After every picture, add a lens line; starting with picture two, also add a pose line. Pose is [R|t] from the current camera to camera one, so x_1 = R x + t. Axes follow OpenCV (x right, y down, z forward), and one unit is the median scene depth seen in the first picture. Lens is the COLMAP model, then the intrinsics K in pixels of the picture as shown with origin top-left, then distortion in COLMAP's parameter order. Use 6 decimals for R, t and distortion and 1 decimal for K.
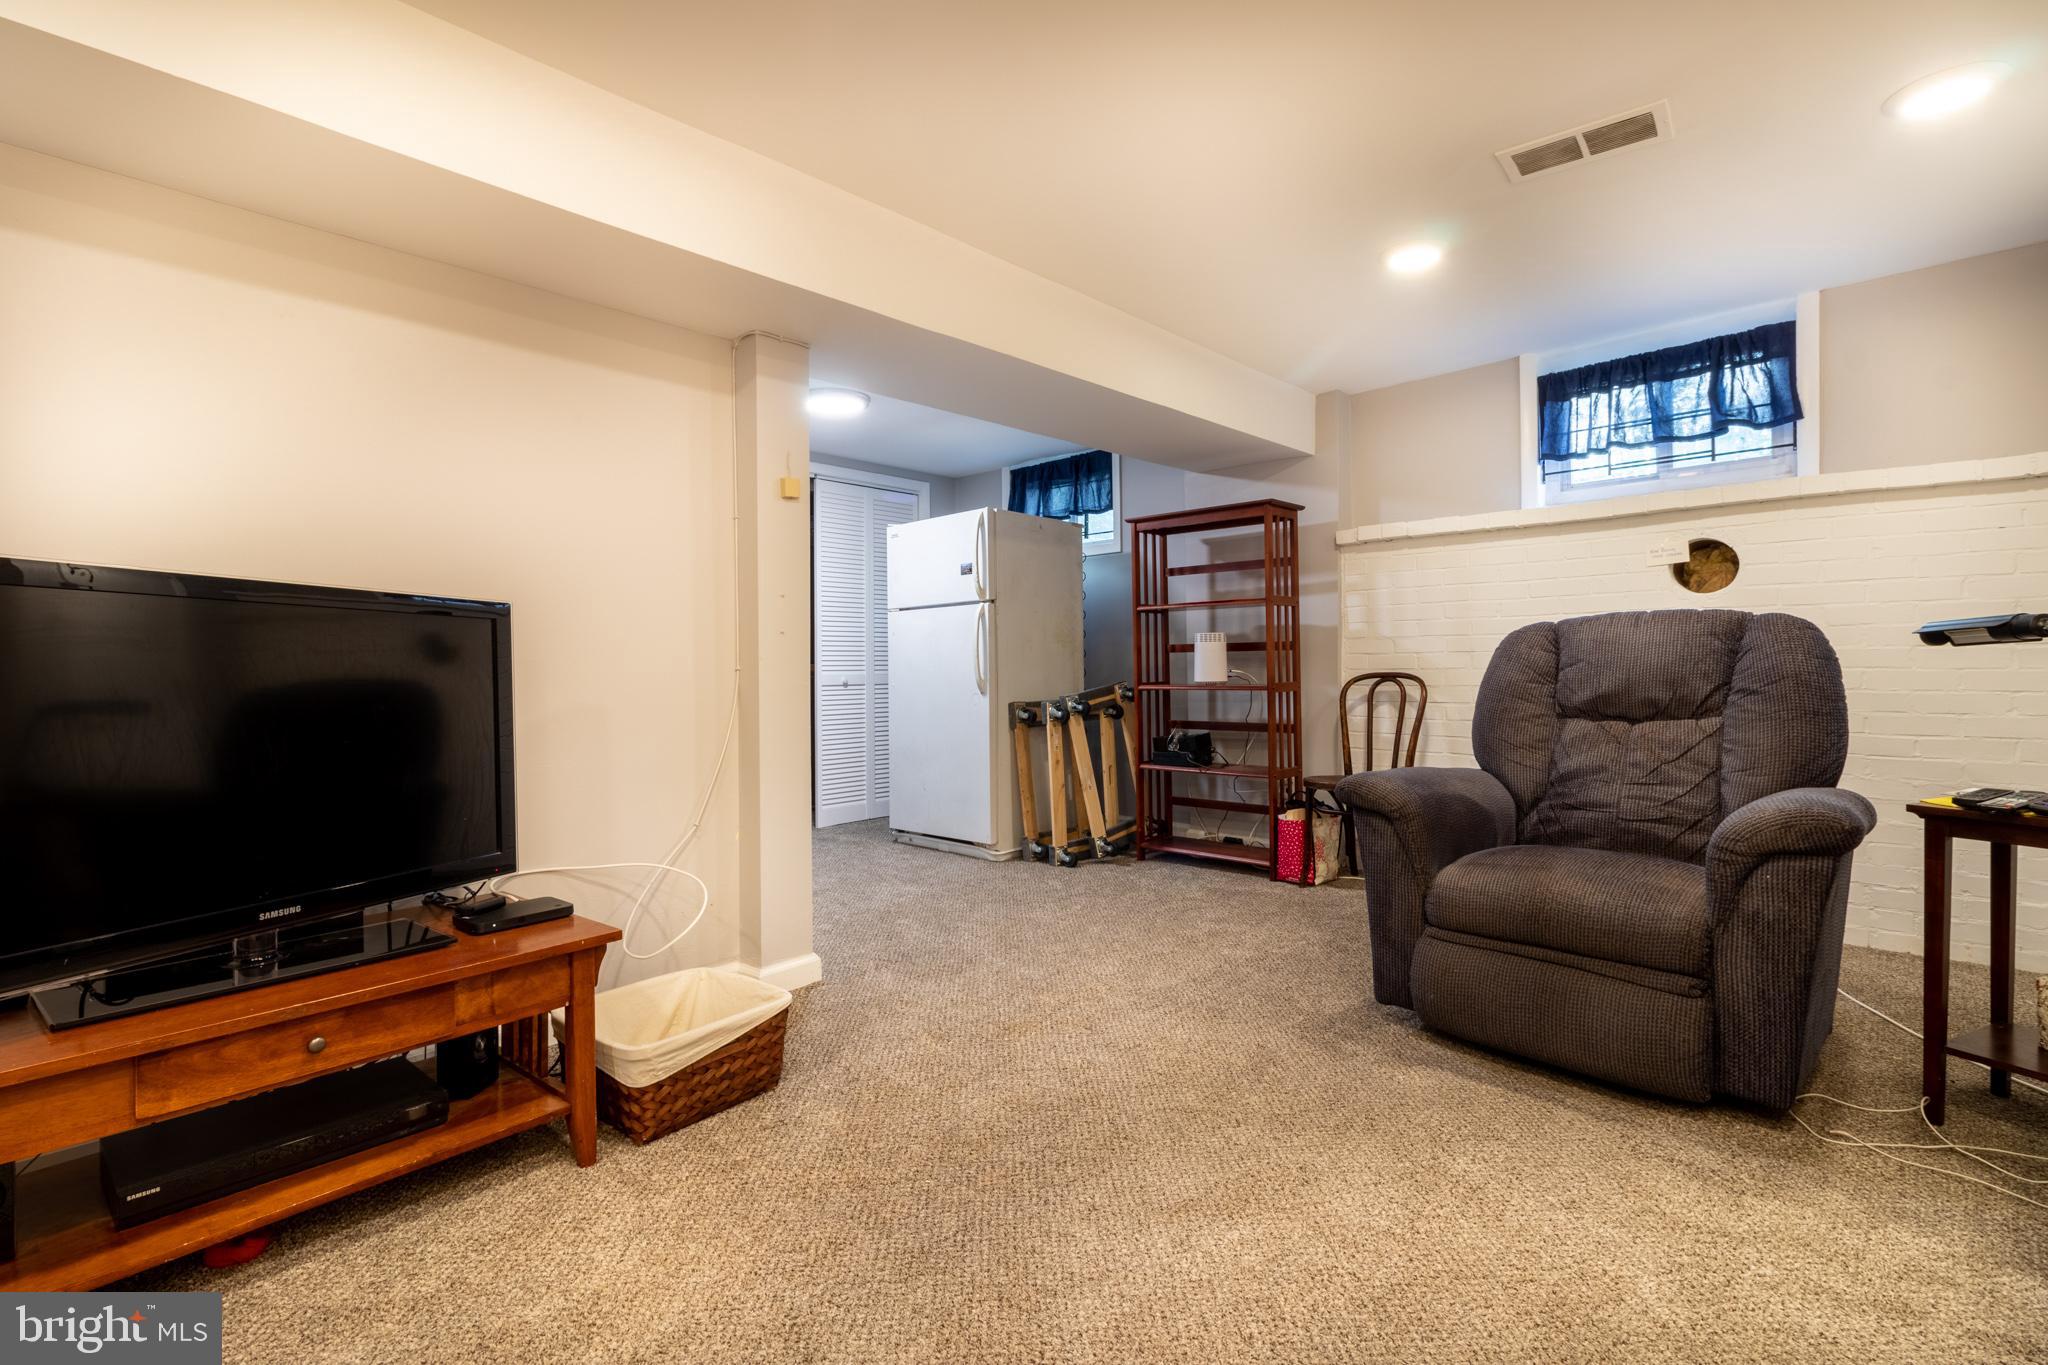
lens RADIAL K [[942.9, 0, 1024.4], [0, 942.9, 672.8], [0, 0, 1]] dist [0.000979, 0.000238]
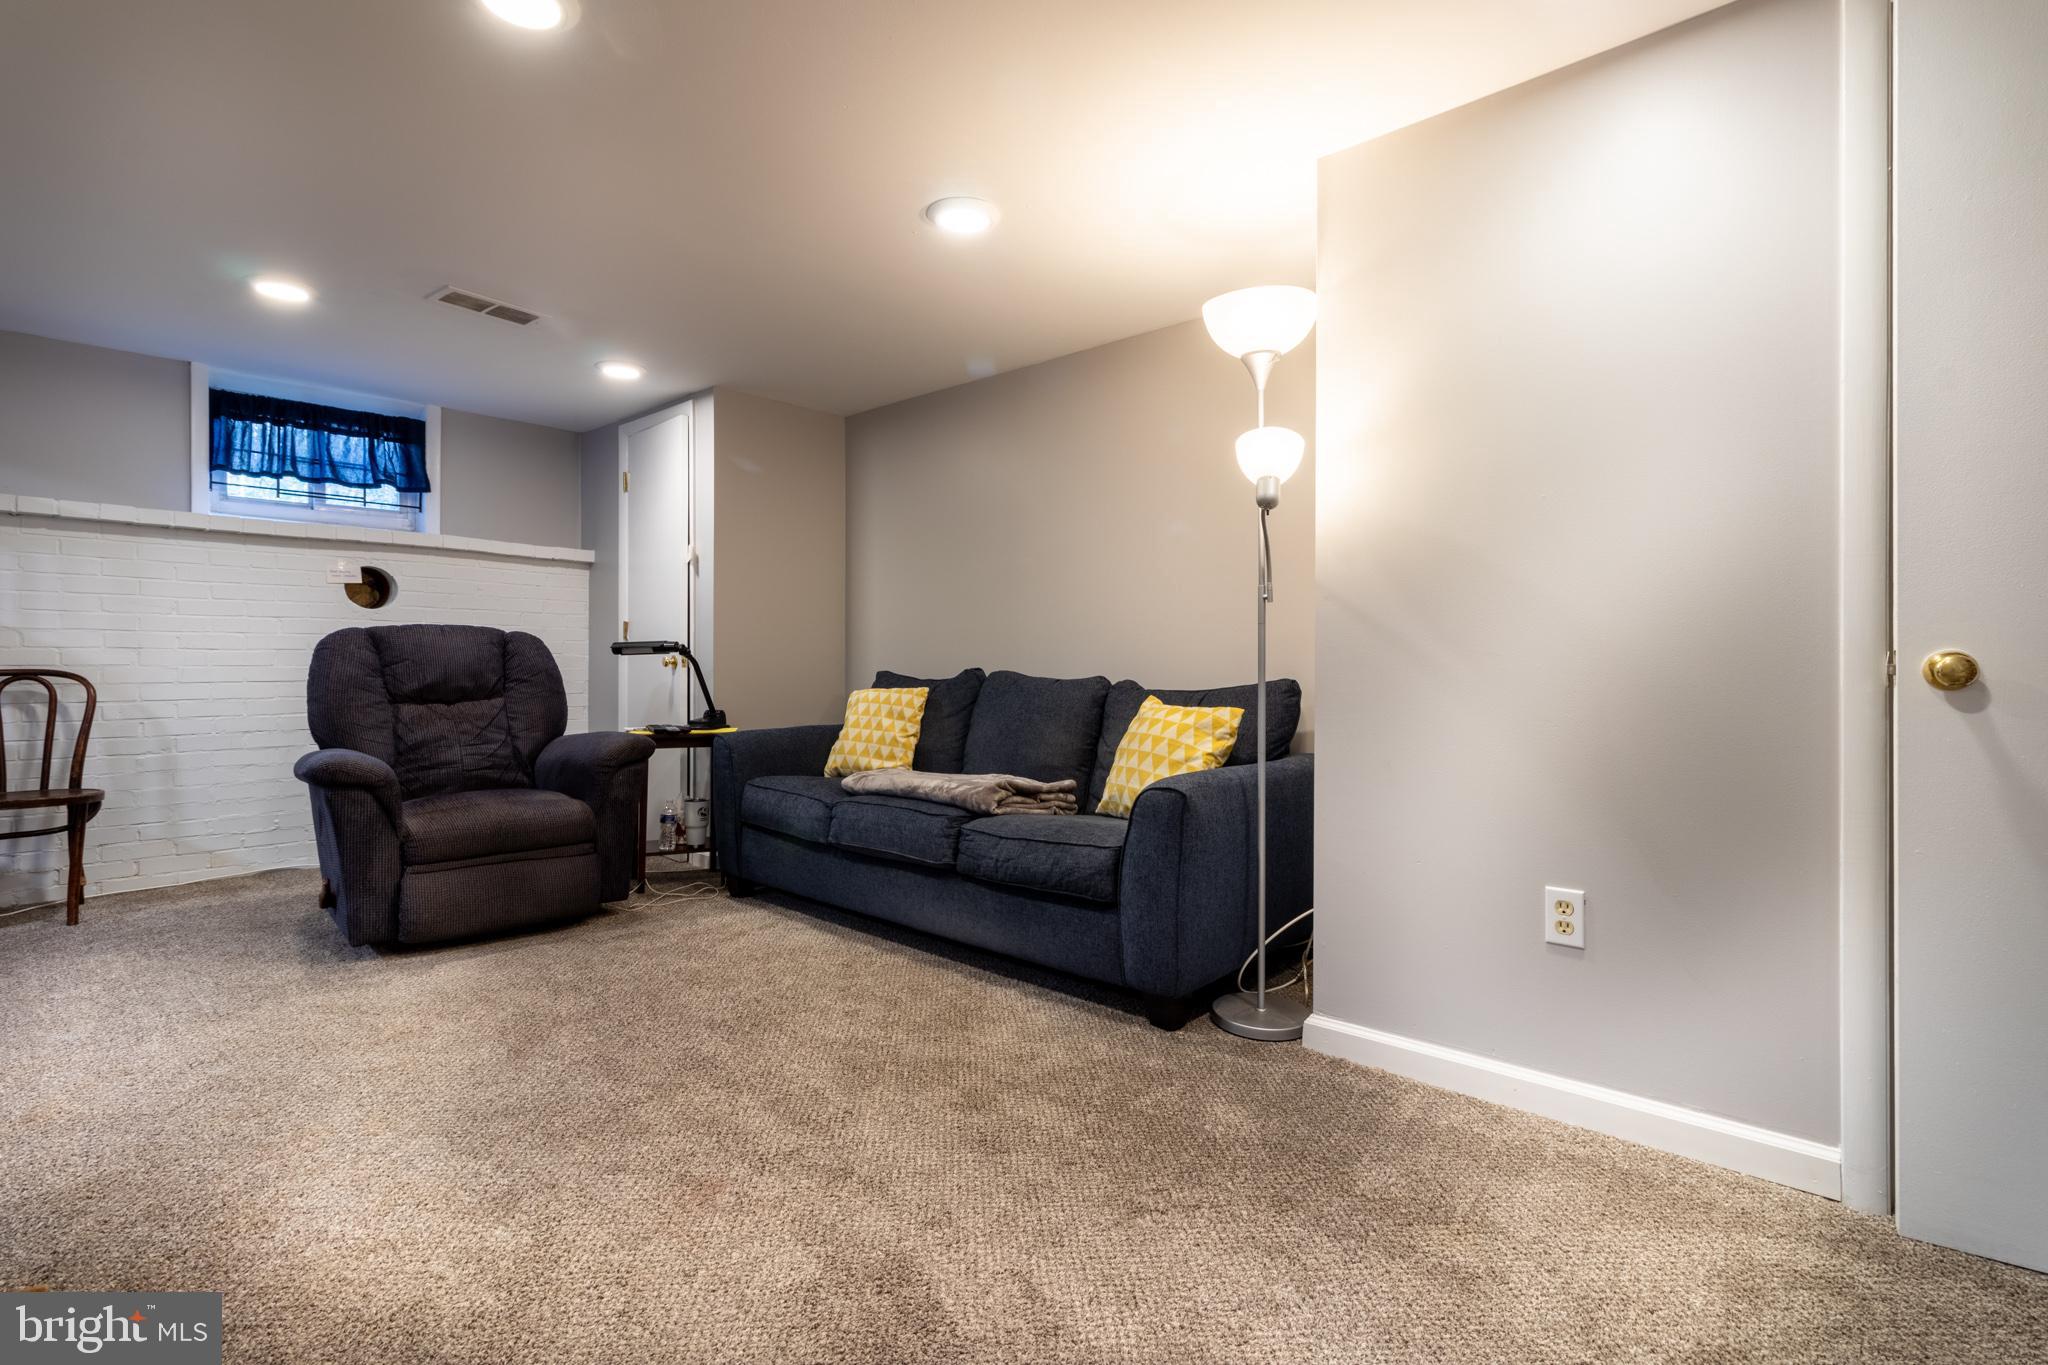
lens RADIAL K [[942.9, 0, 1024.4], [0, 942.9, 675.3], [0, 0, 1]] dist [0.000979, 0.000238]
pose [[-0.035382, 0.000233, 0.999374, -0.623474], [0.004814, 0.999988, -0.000063, 0.011296], [-0.999362, 0.004809, -0.035383, 0.153268]]
